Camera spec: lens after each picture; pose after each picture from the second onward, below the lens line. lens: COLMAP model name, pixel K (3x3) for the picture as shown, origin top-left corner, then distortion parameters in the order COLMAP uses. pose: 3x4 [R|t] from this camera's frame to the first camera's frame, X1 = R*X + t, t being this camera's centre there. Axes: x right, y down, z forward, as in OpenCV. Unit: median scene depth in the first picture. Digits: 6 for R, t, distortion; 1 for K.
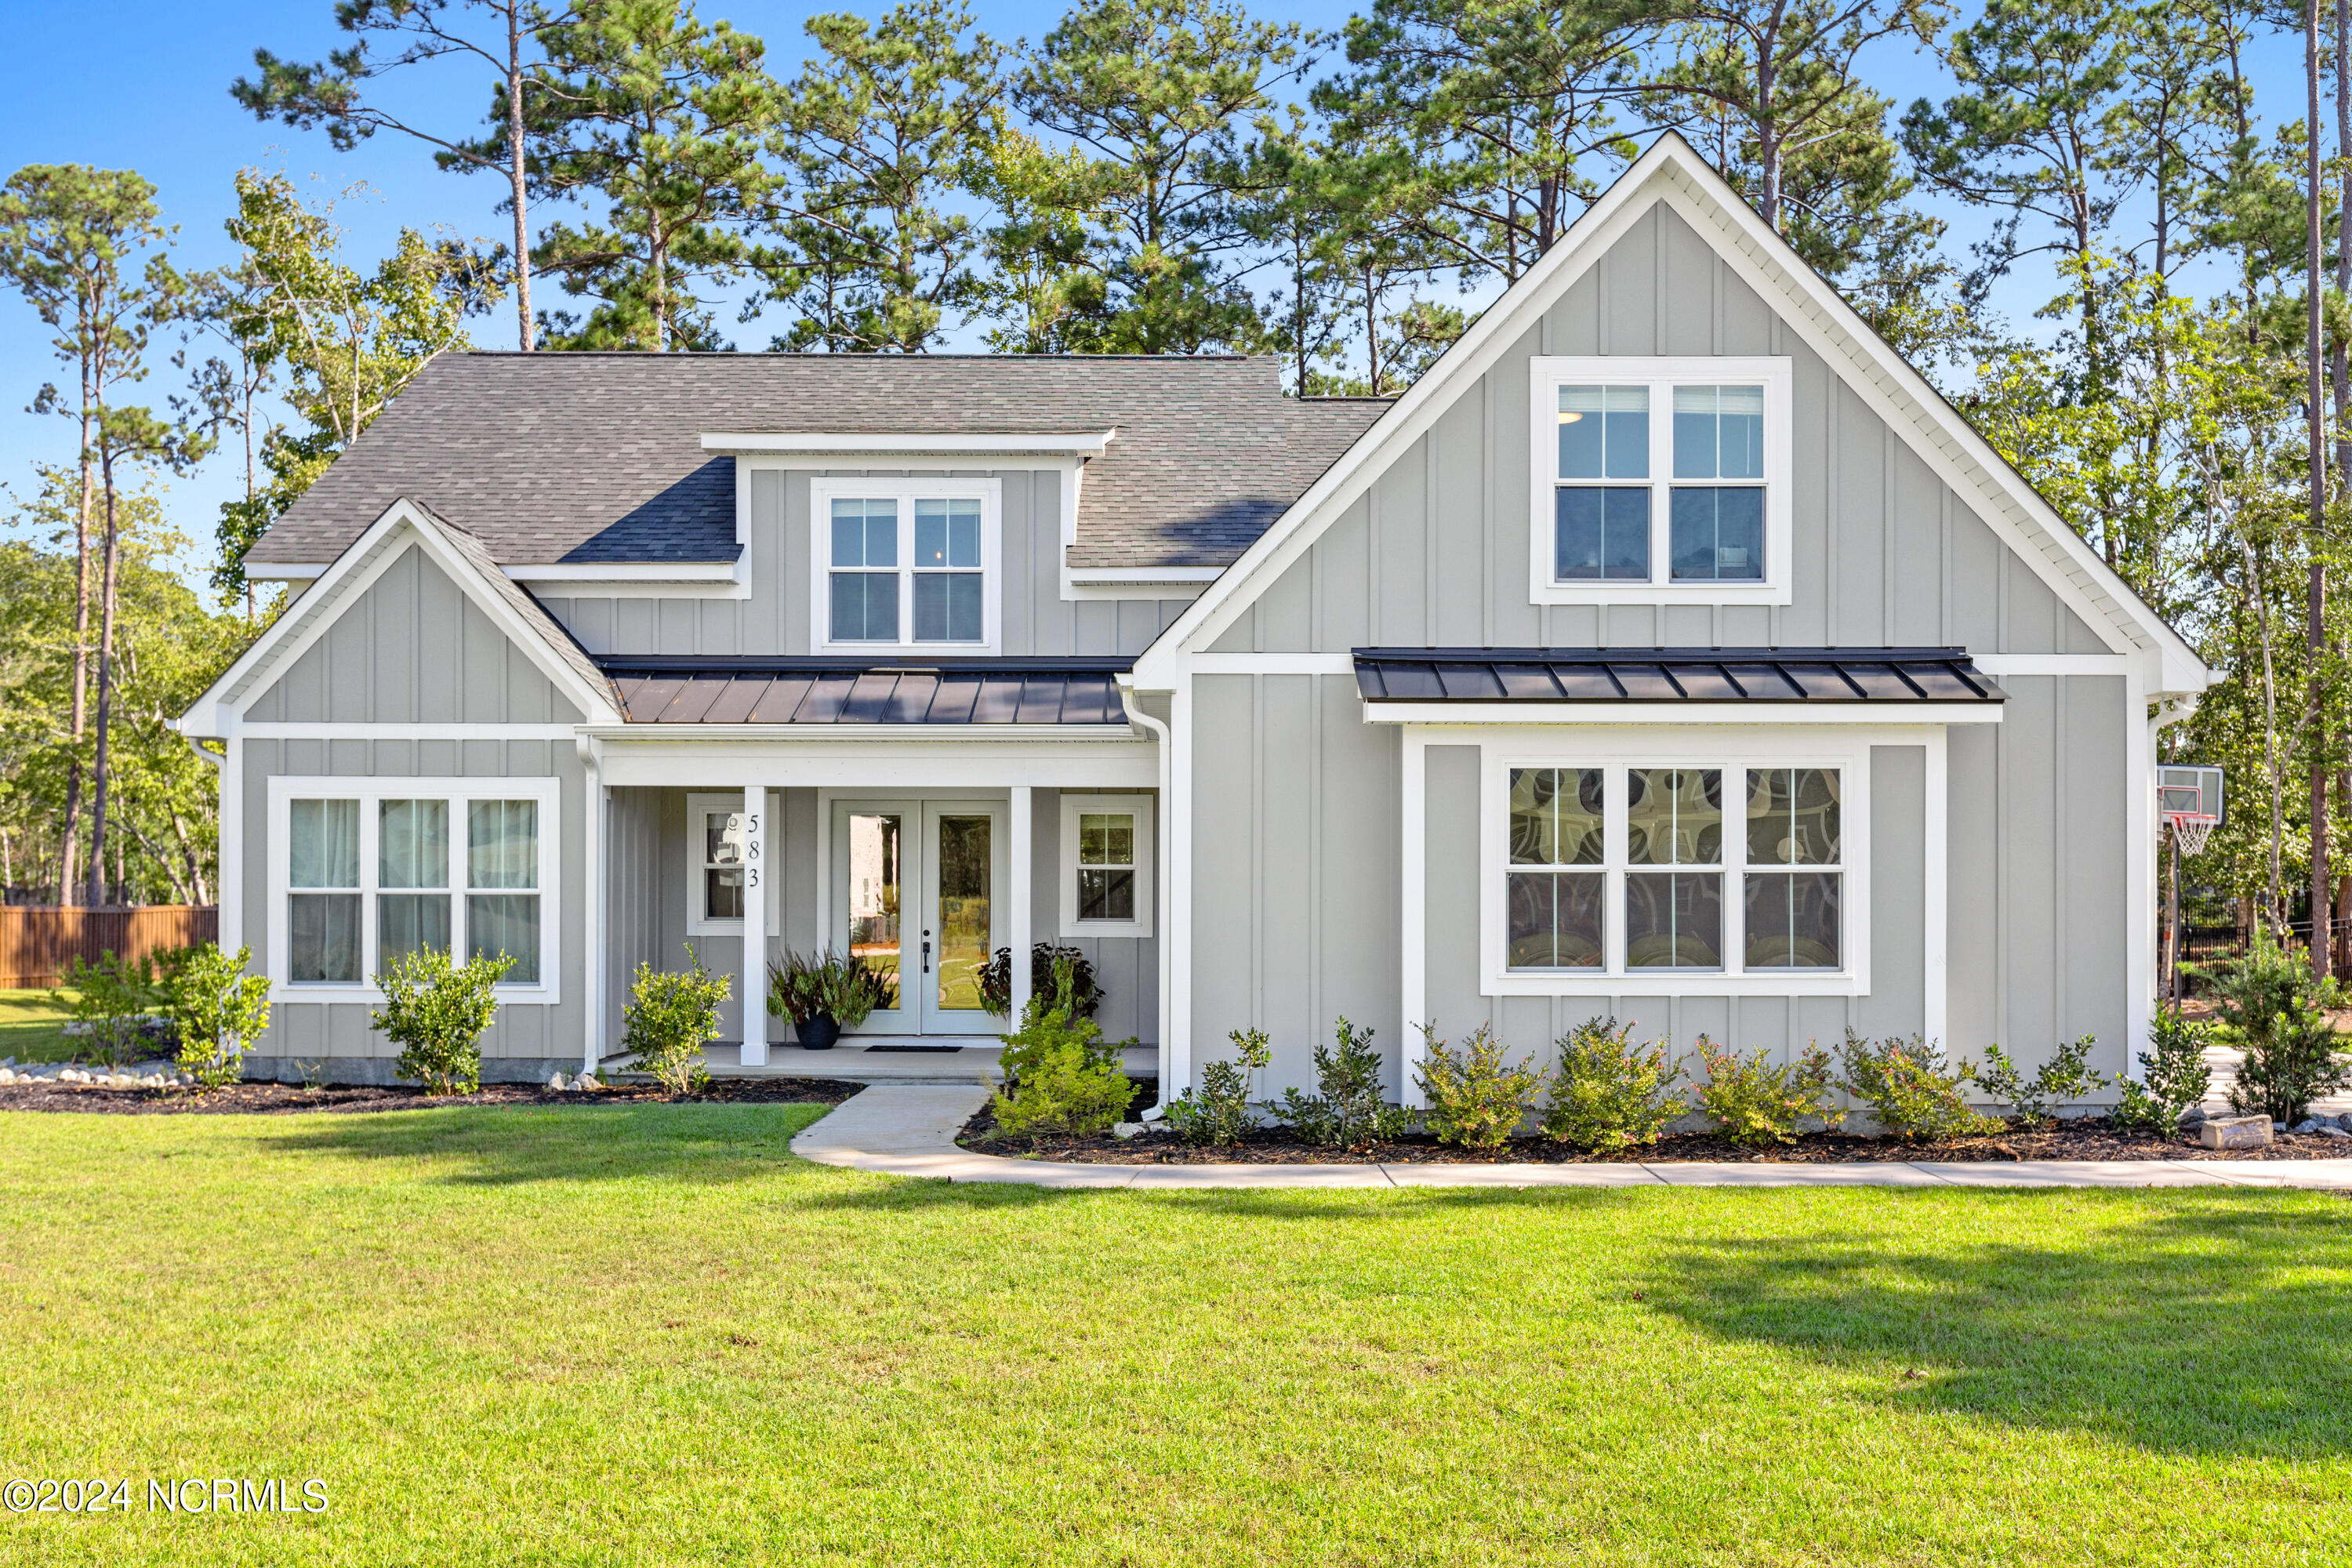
lens RADIAL K [[1923.9, 0, 1178.0], [0, 1923.9, 787.3], [0, 0, 1]] dist [0.005073, 0.000361]
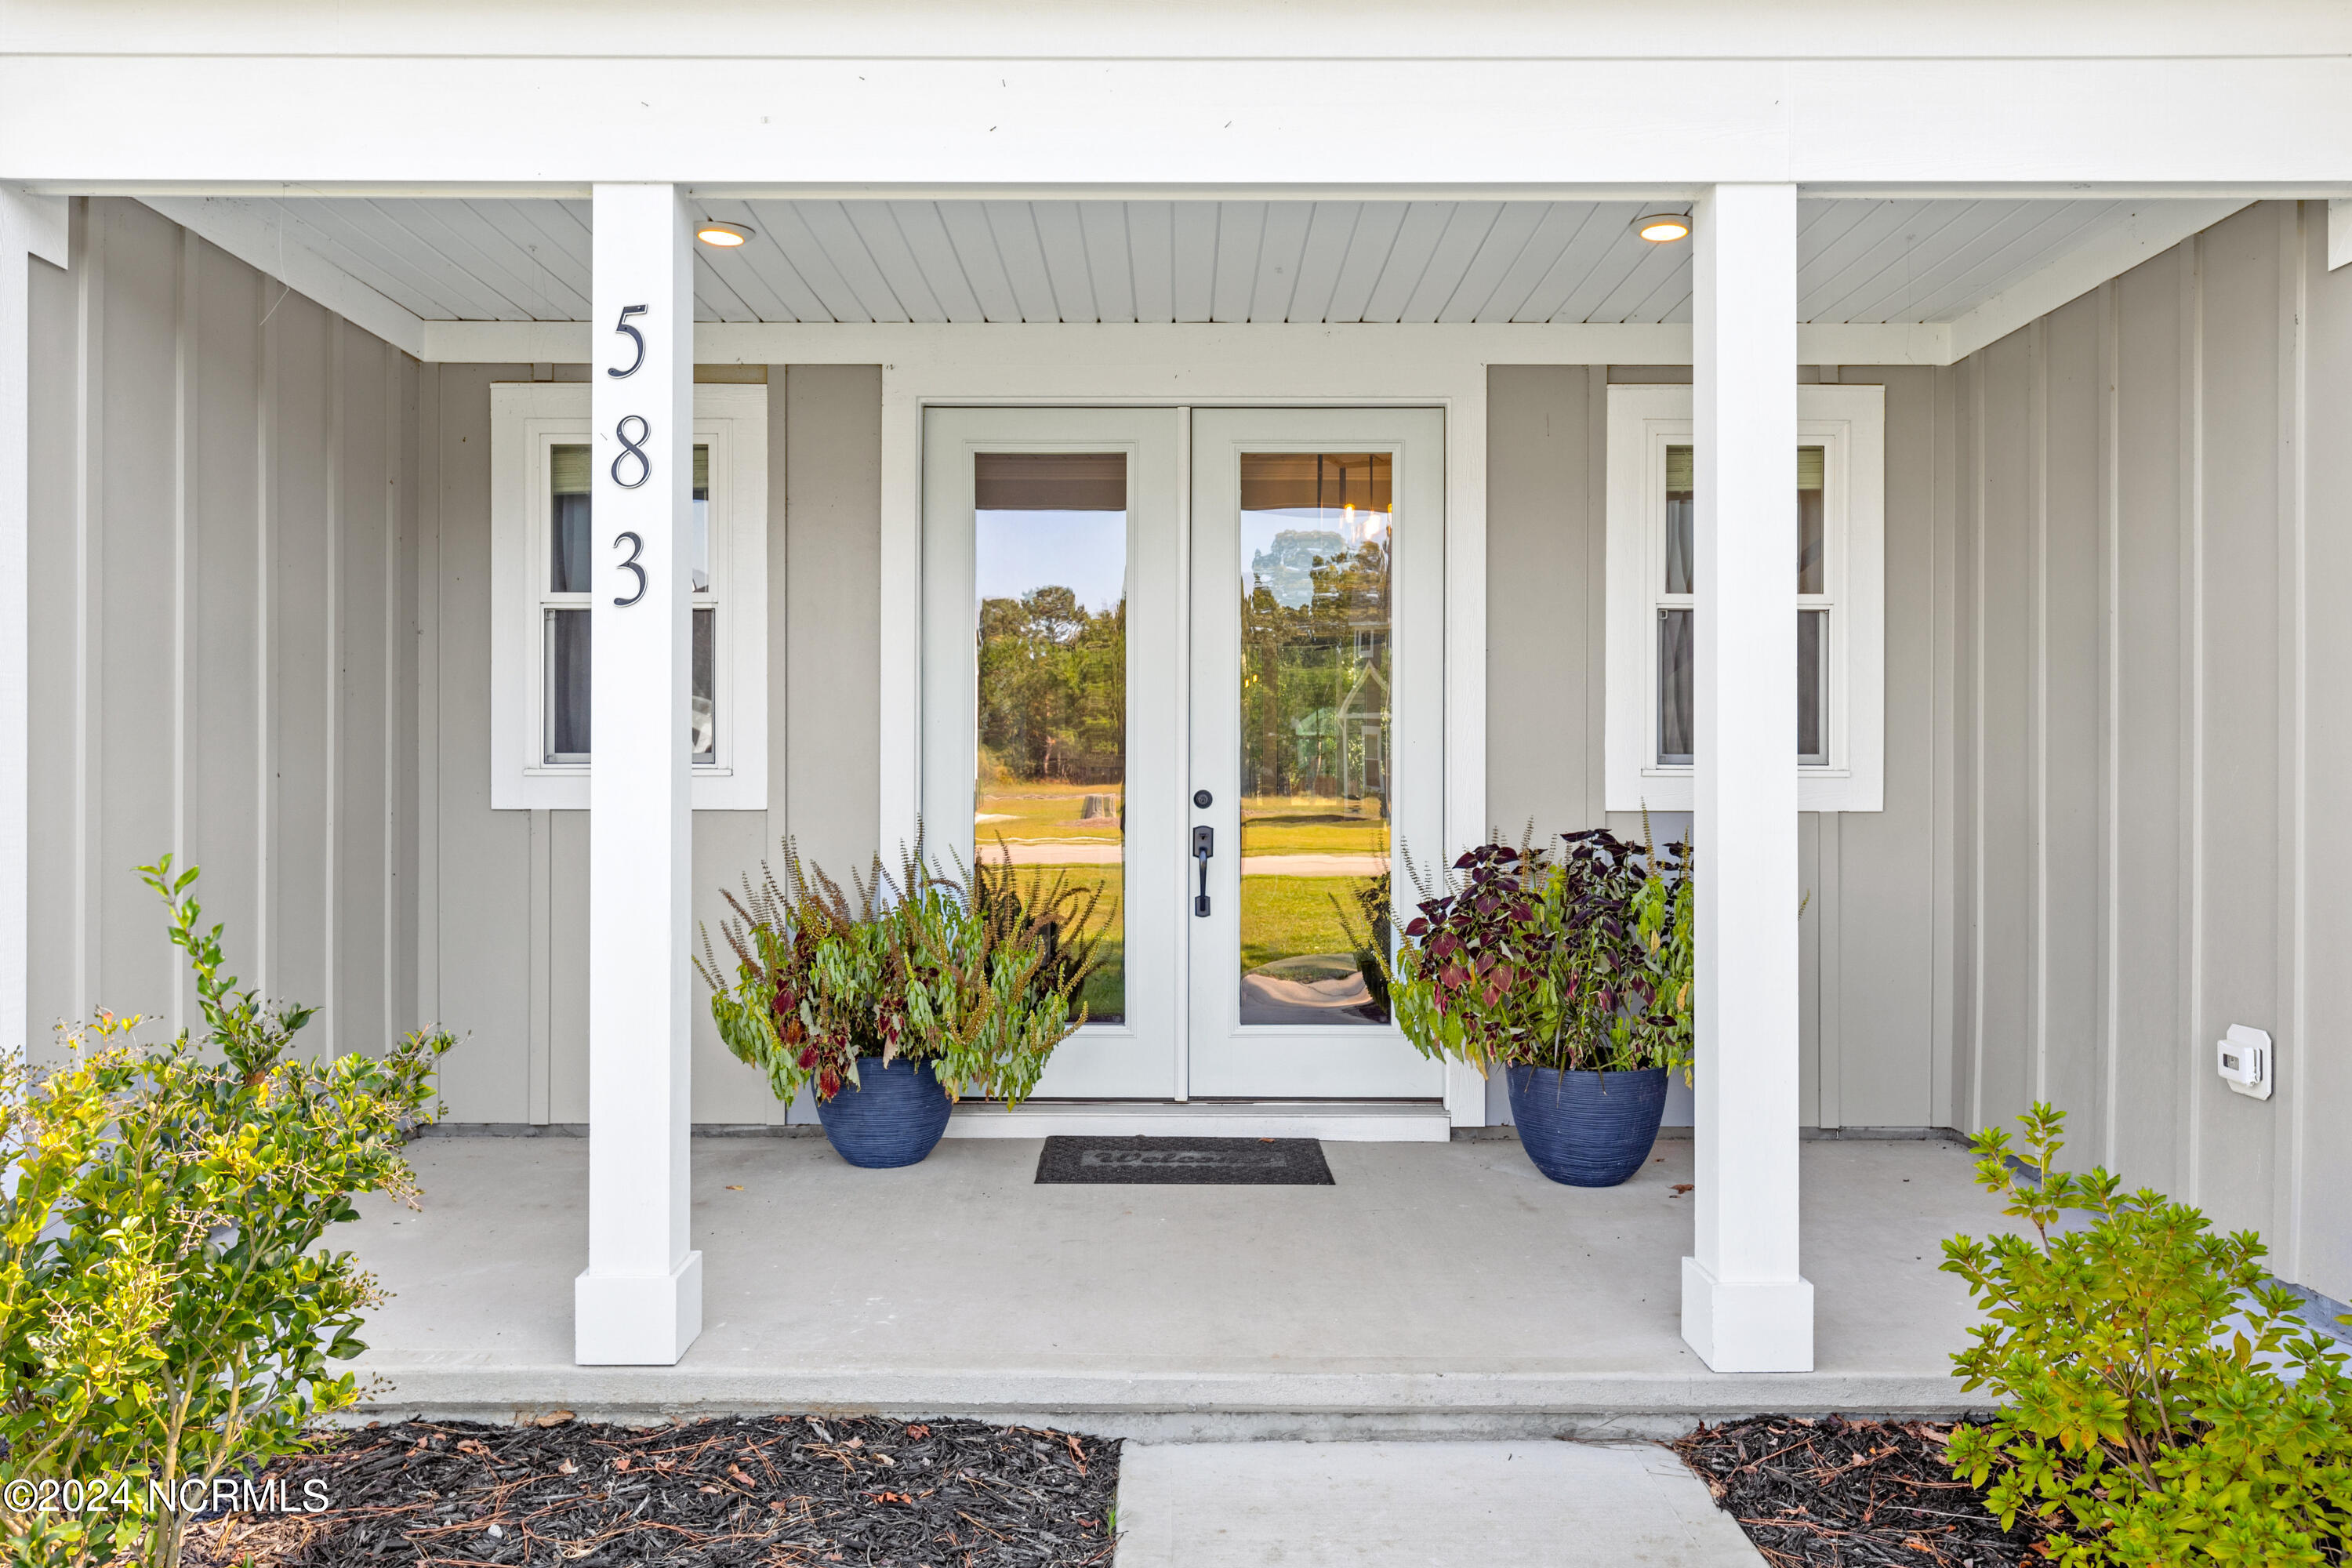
lens RADIAL K [[1846.0, 0, 1172.1], [0, 1846.0, 783.2], [0, 0, 1]] dist [0.001085, 0.000089]
pose [[0.999967, 0.003443, -0.007360, -0.138070], [-0.002923, 0.997569, 0.069628, 0.052191], [0.007582, -0.069604, 0.997546, 0.701131]]
